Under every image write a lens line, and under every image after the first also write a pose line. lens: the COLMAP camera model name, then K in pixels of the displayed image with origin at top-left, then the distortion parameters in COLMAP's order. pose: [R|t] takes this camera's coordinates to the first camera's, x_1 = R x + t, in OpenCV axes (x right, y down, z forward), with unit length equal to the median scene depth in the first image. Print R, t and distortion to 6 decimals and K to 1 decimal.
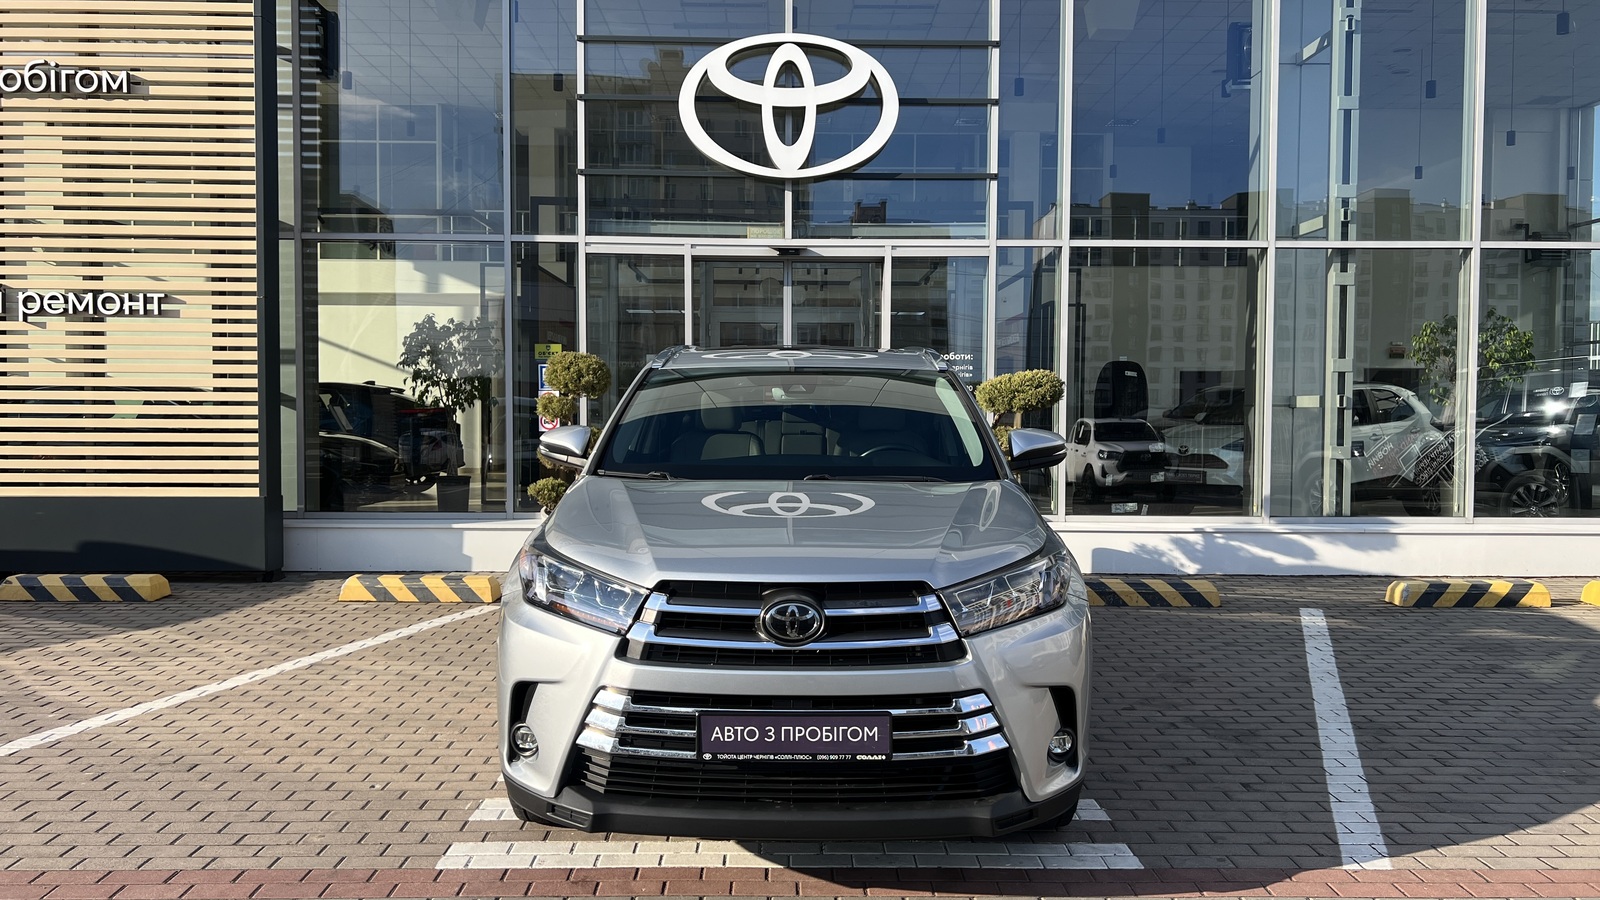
lens RADIAL K [[1222.7, 0, 804.0], [0, 1222.7, 447.8], [0, 0, 1]] dist [0.047871, -0.058904]
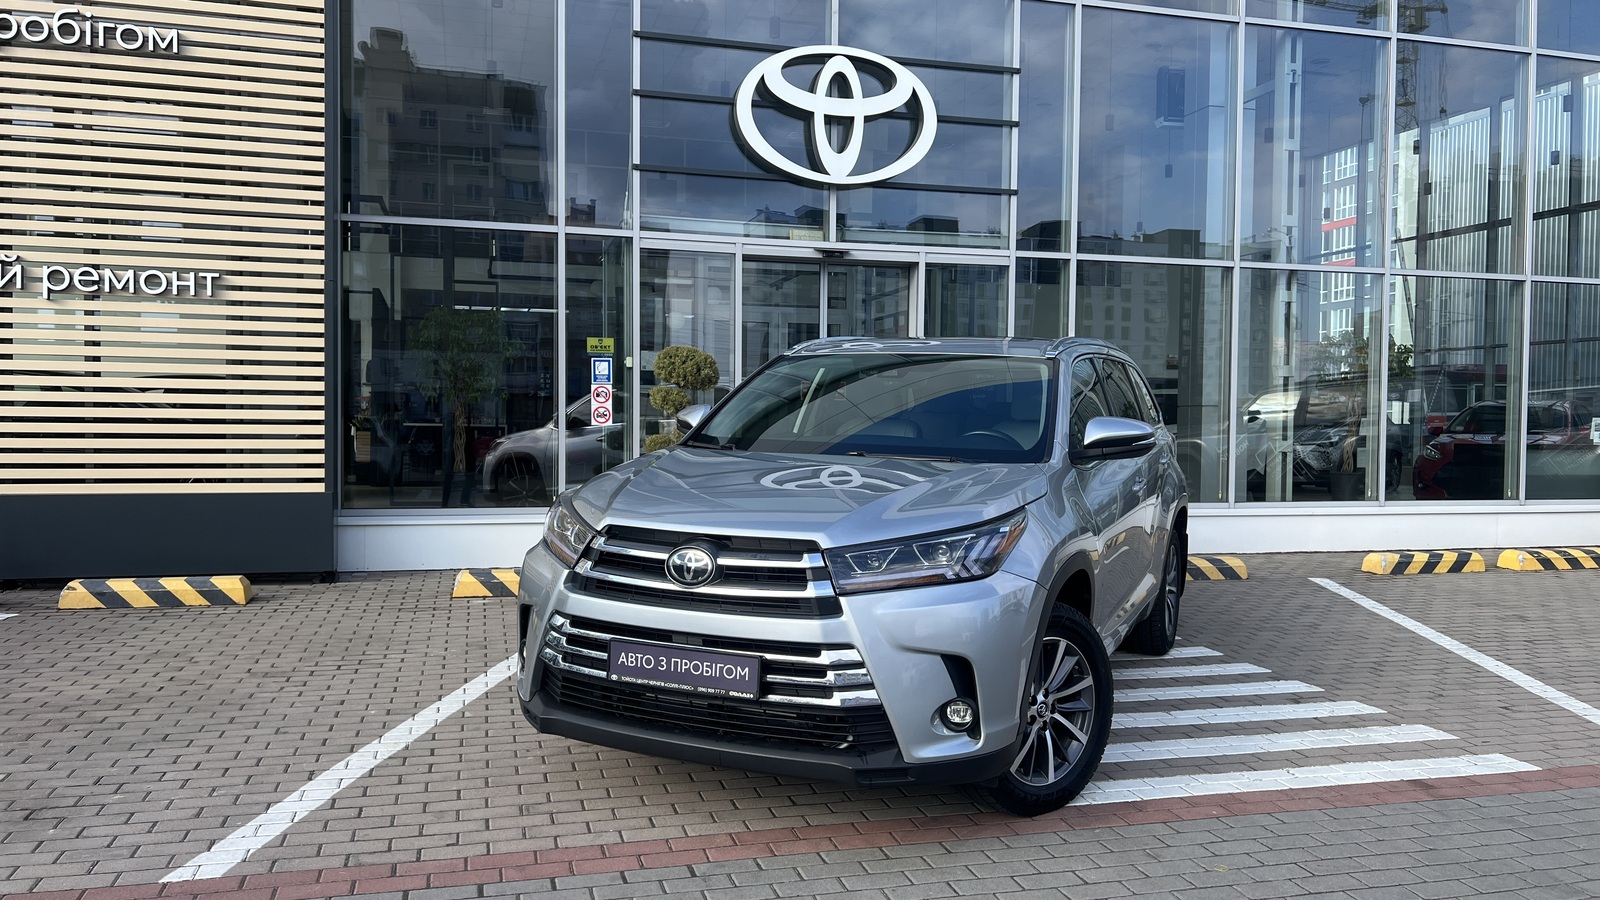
lens RADIAL K [[1222.7, 0, 803.8], [0, 1222.7, 448.8], [0, 0, 1]] dist [0.047871, -0.058904]
pose [[0.967662, -0.000760, 0.252249, -0.325504], [0.001857, 0.999990, -0.004114, 0.010904], [-0.252243, 0.004449, 0.967654, -0.003766]]
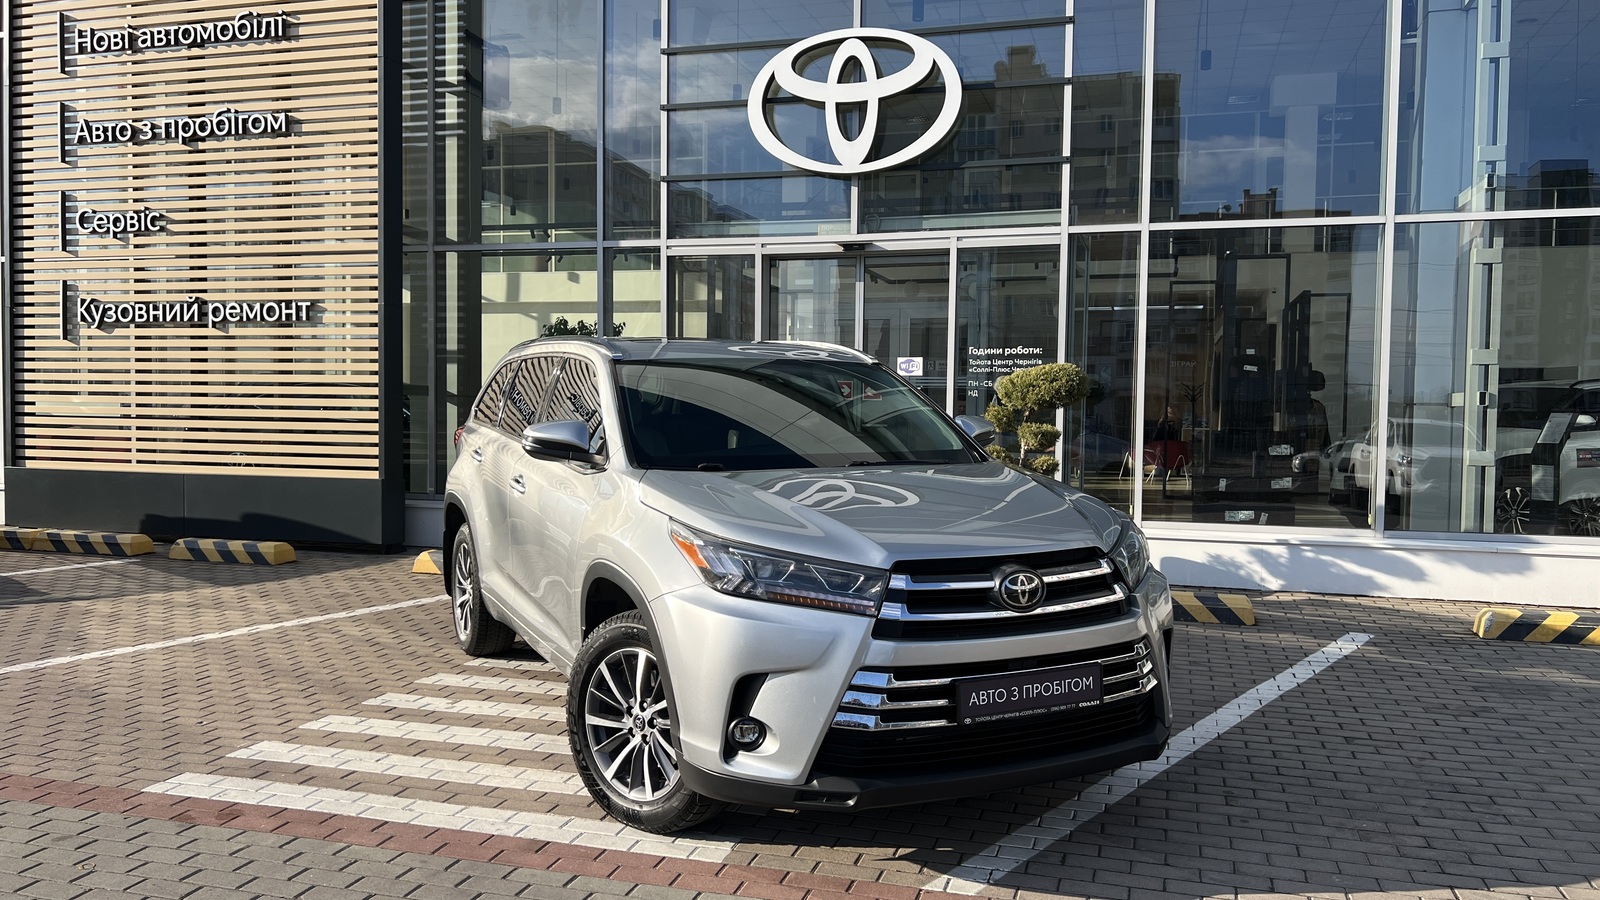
lens RADIAL K [[1222.7, 0, 795.2], [0, 1222.7, 453.2], [0, 0, 1]] dist [0.047871, -0.058904]
pose [[0.950802, 0.016820, -0.309343, 0.274771], [-0.016167, 0.999858, 0.004673, 0.004295], [0.309378, 0.000558, 0.950939, 0.038114]]
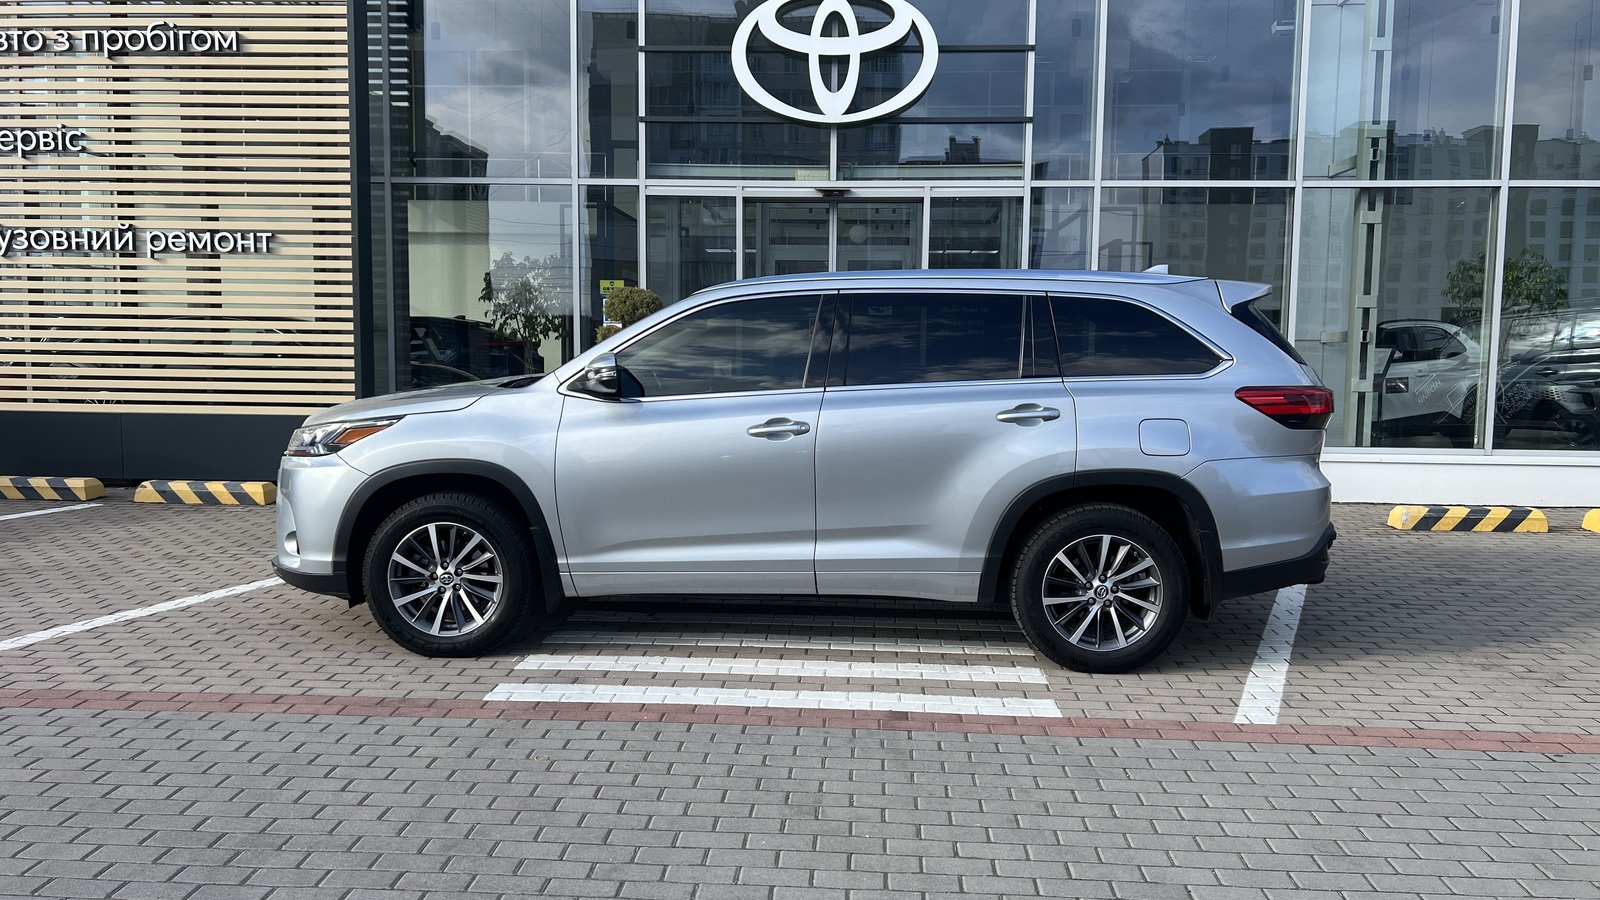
lens RADIAL K [[1222.7, 0, 802.8], [0, 1222.7, 452.1], [0, 0, 1]] dist [0.047871, -0.058904]
pose [[0.996992, 0.012693, -0.076453, 0.049156], [-0.008699, 0.998591, 0.052350, 0.010496], [0.077009, -0.051528, 0.995698, -0.084820]]
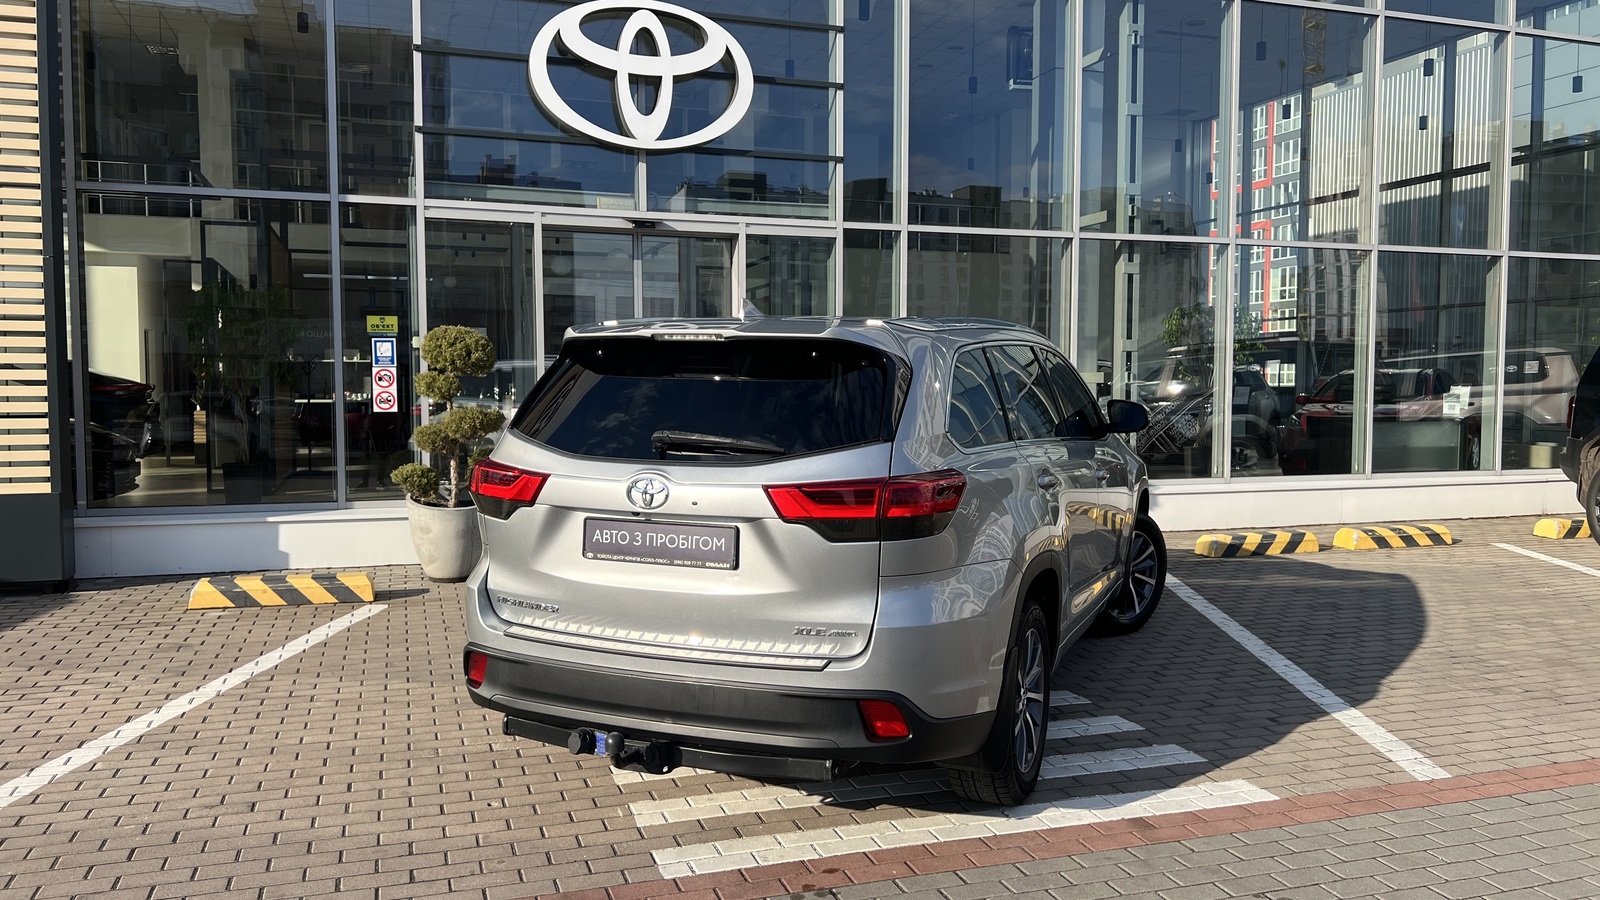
lens RADIAL K [[1222.7, 0, 812.4], [0, 1222.7, 446.6], [0, 0, 1]] dist [0.047871, -0.058904]
pose [[0.950326, -0.019567, 0.310642, -0.207118], [0.012639, 0.999625, 0.024299, -0.006040], [-0.311001, -0.019166, 0.950216, 0.029310]]
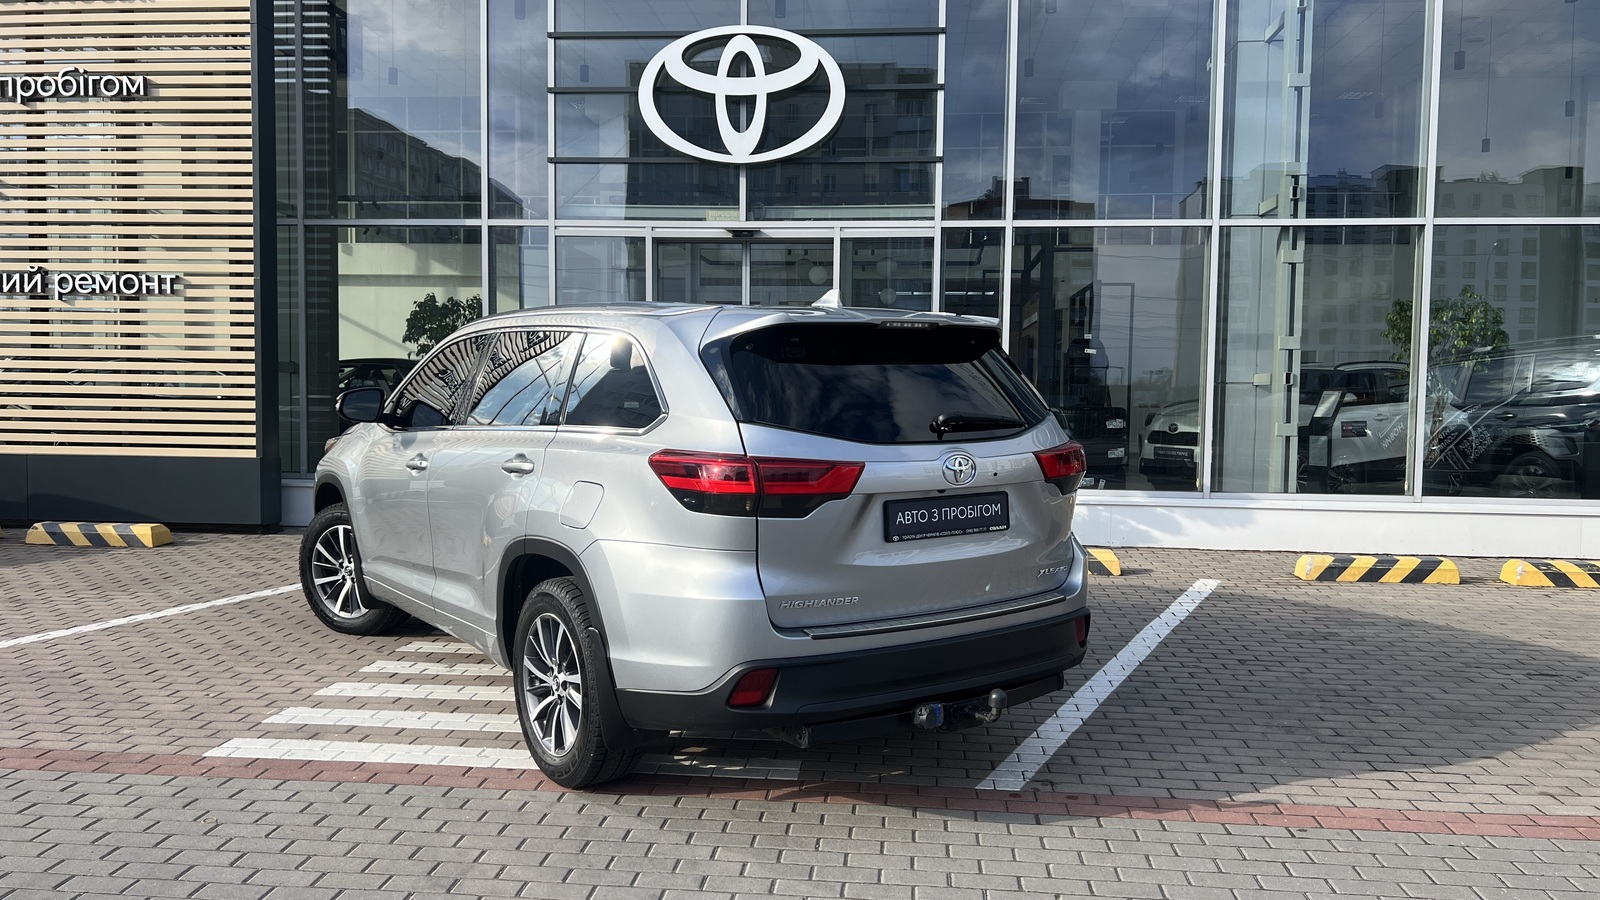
lens RADIAL K [[1222.7, 0, 807.0], [0, 1222.7, 452.3], [0, 0, 1]] dist [0.047871, -0.058904]
pose [[0.993463, 0.013051, -0.113410, 0.178446], [-0.010951, 0.999757, 0.019122, 0.008156], [0.113632, -0.017755, 0.993364, -0.049199]]
